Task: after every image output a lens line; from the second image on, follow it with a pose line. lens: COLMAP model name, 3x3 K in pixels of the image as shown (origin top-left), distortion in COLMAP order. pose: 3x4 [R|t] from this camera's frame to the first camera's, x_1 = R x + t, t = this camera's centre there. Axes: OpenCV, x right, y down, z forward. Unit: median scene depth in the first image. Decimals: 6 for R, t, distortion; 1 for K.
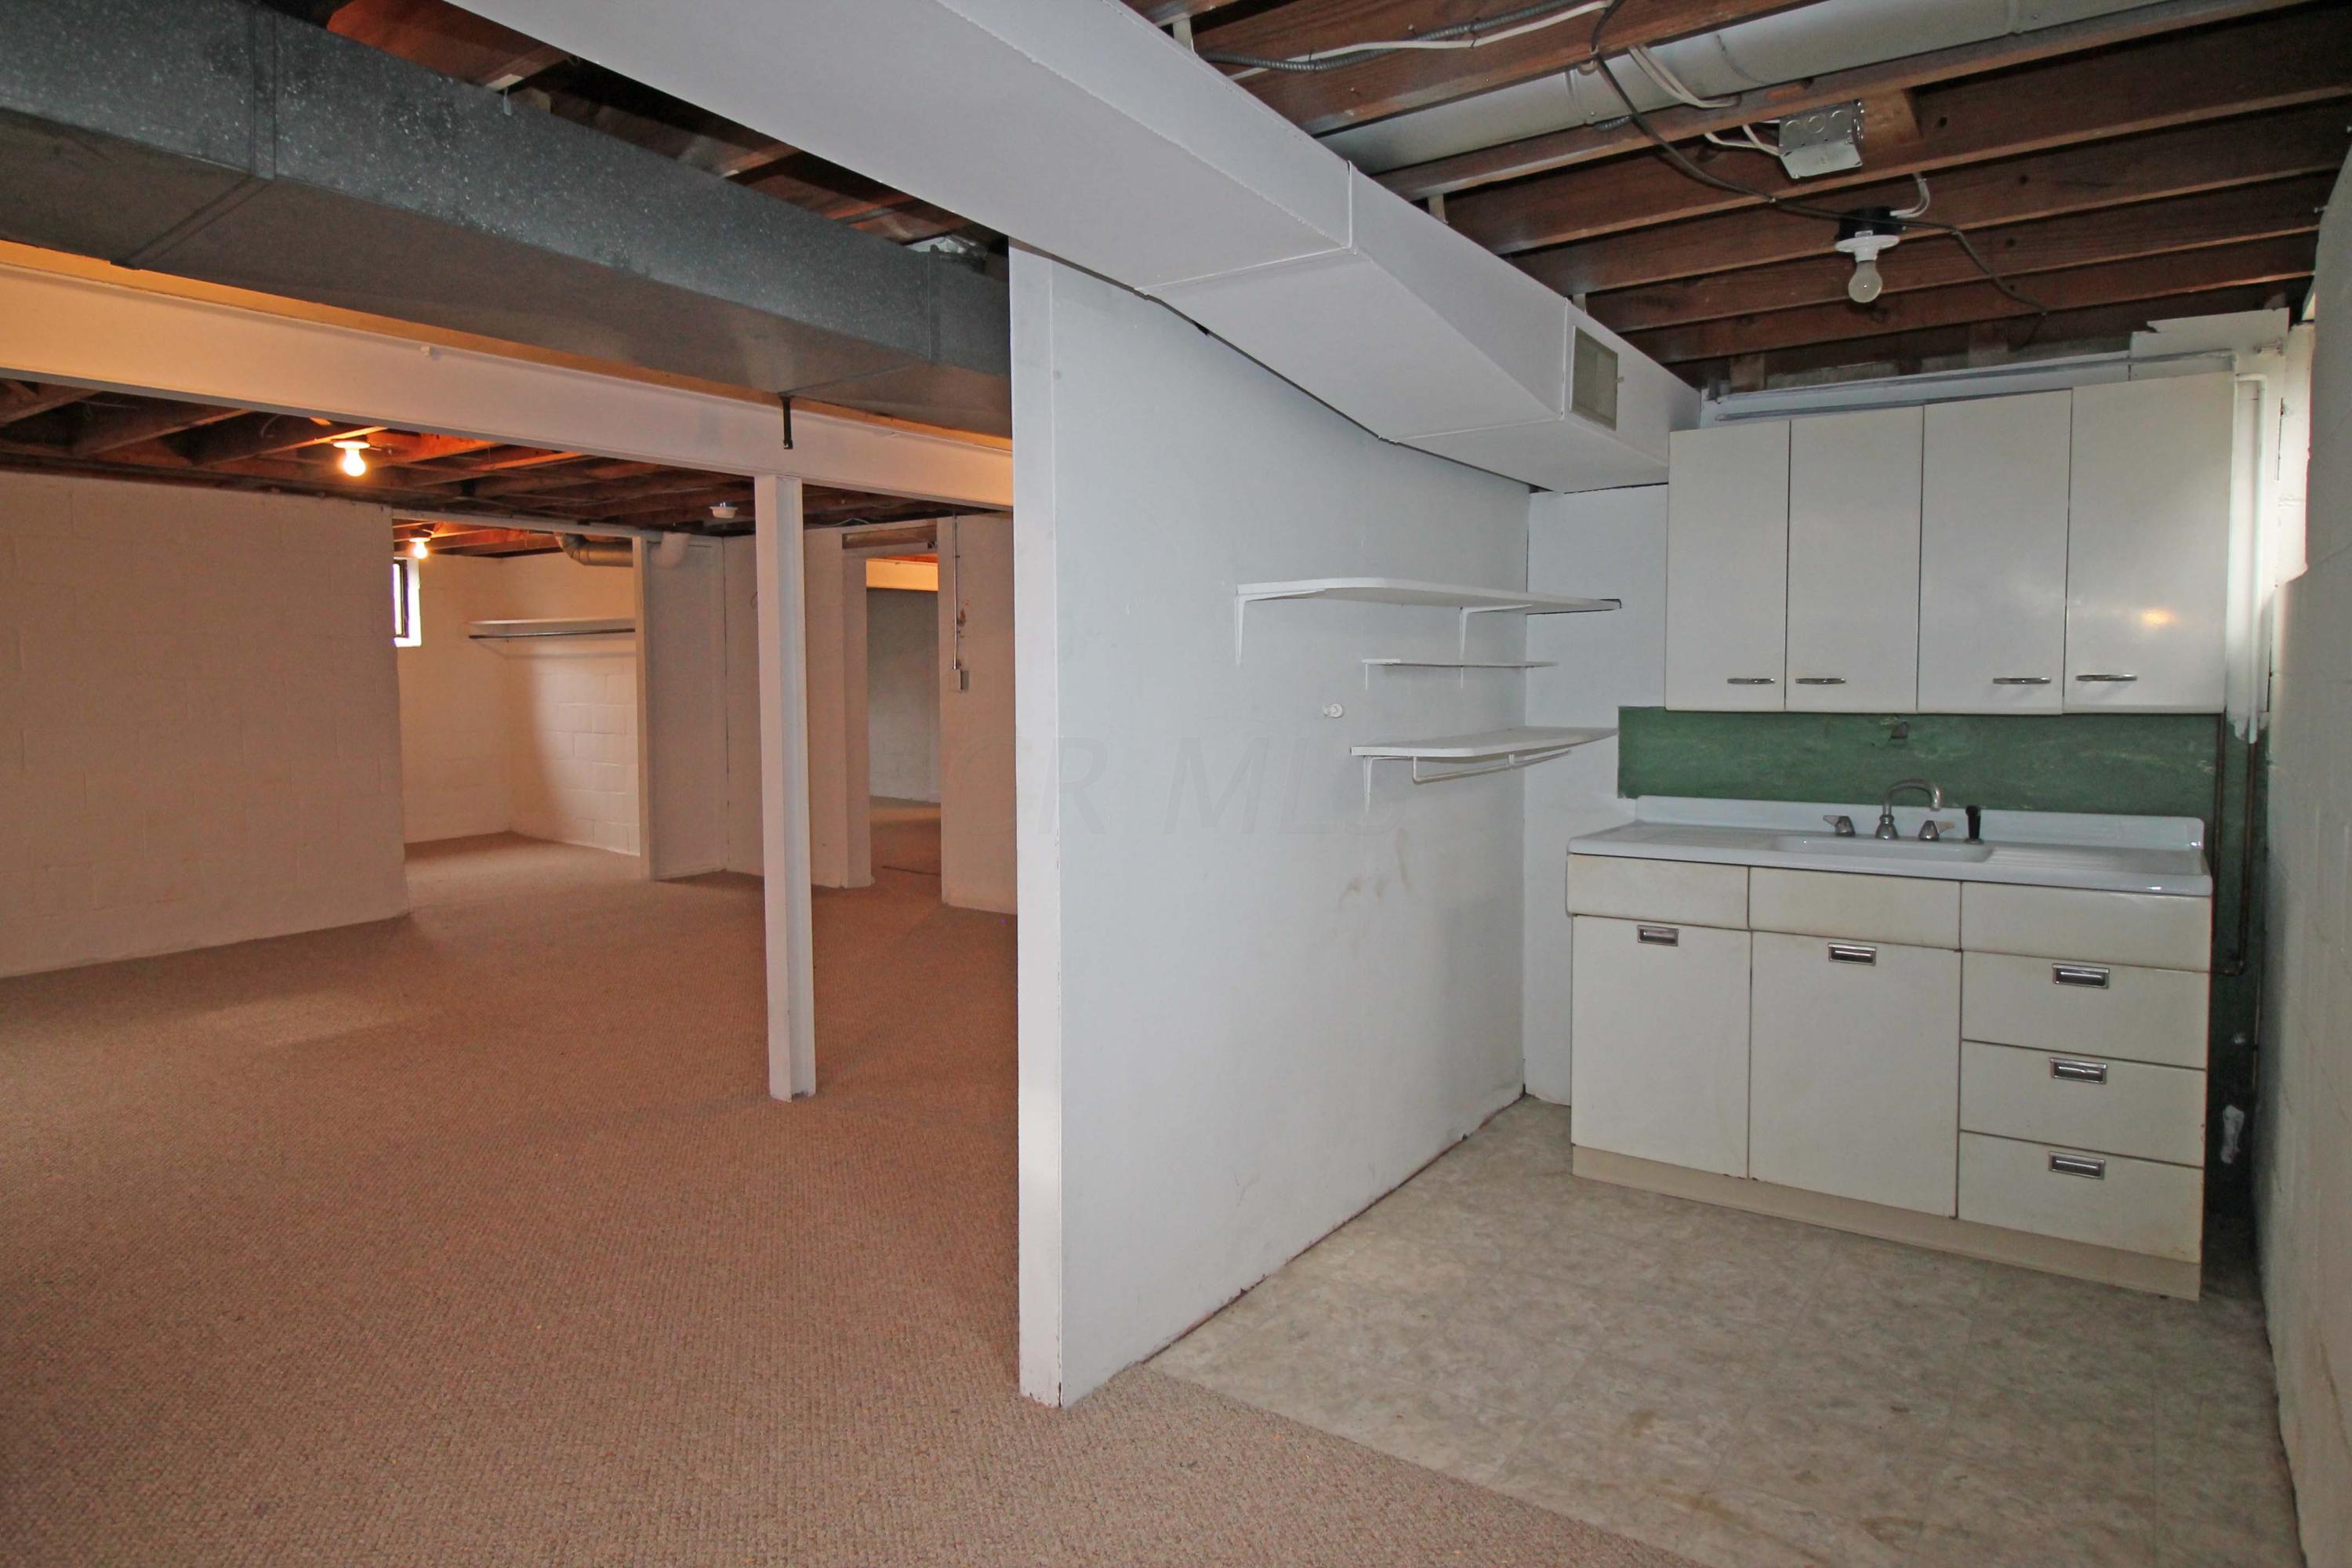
lens RADIAL K [[1373.0, 0, 1181.4], [0, 1373.0, 739.7], [0, 0, 1]] dist [-0.004130, 0.001391]
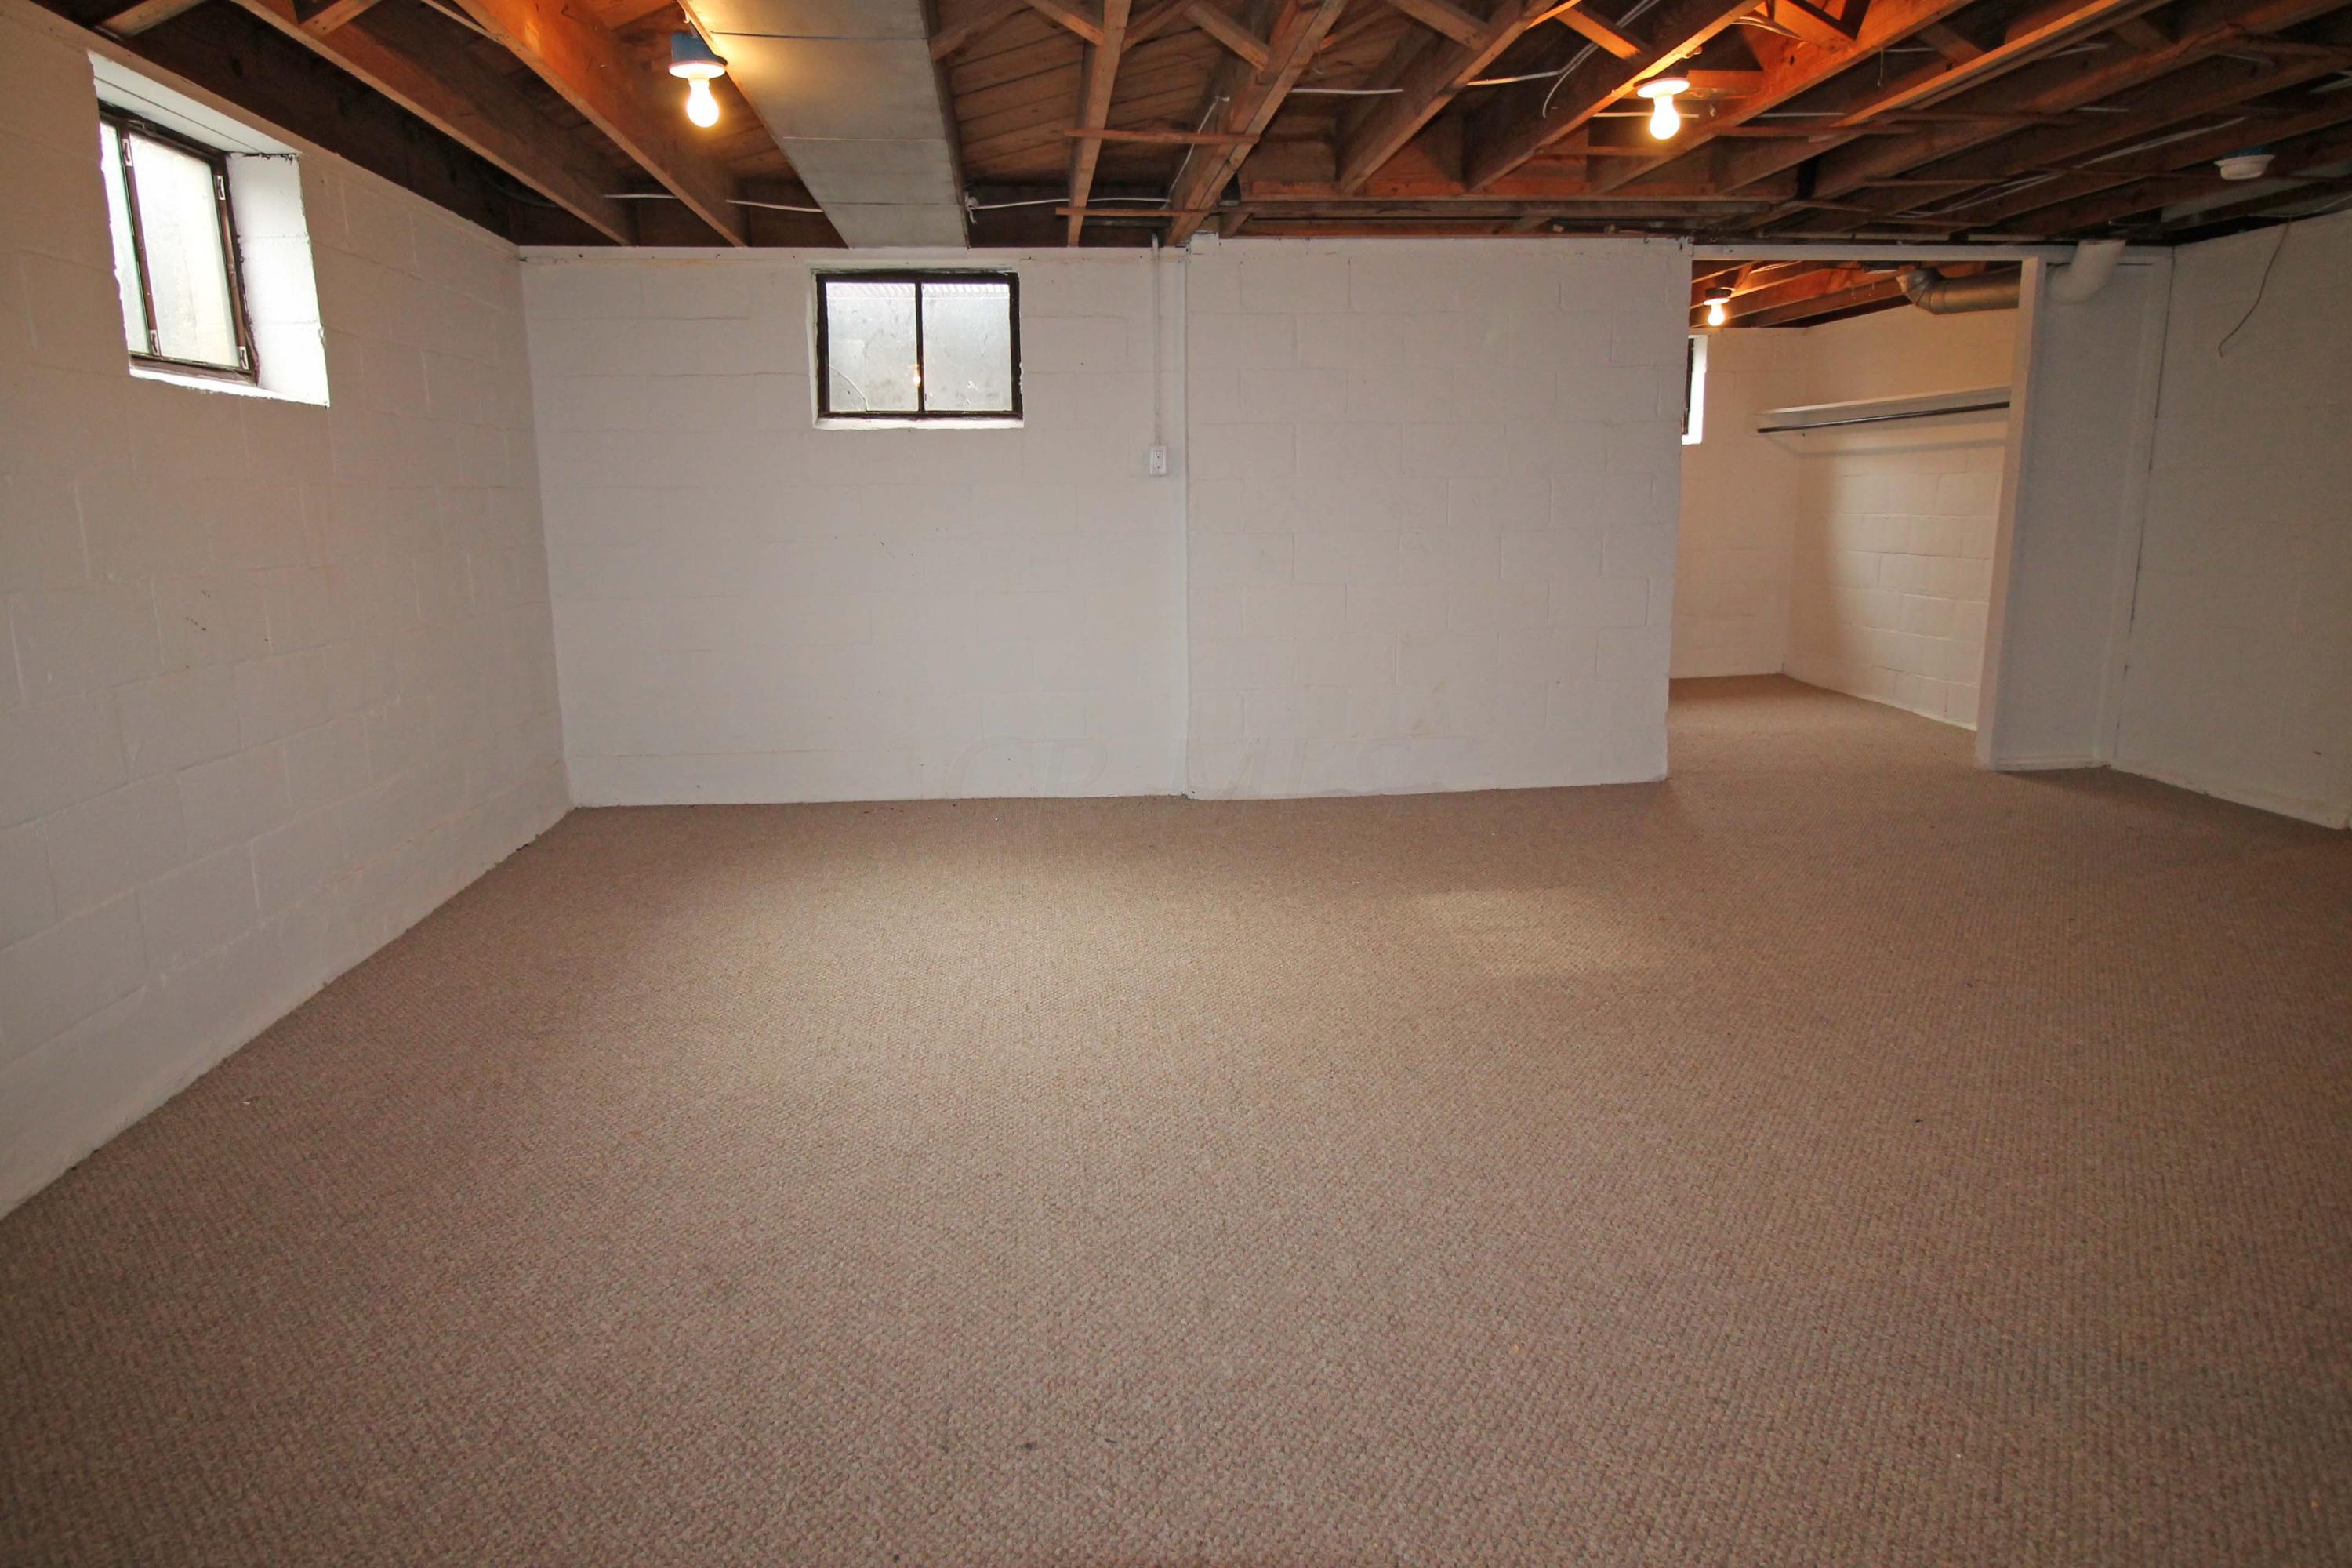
lens RADIAL K [[1373.0, 0, 1163.4], [0, 1373.0, 770.2], [0, 0, 1]] dist [-0.004130, 0.001391]
pose [[0.655013, 0.138199, -0.742872, -0.145109], [-0.024033, 0.986445, 0.162322, -0.001191], [0.755235, -0.088470, 0.649456, 0.231370]]
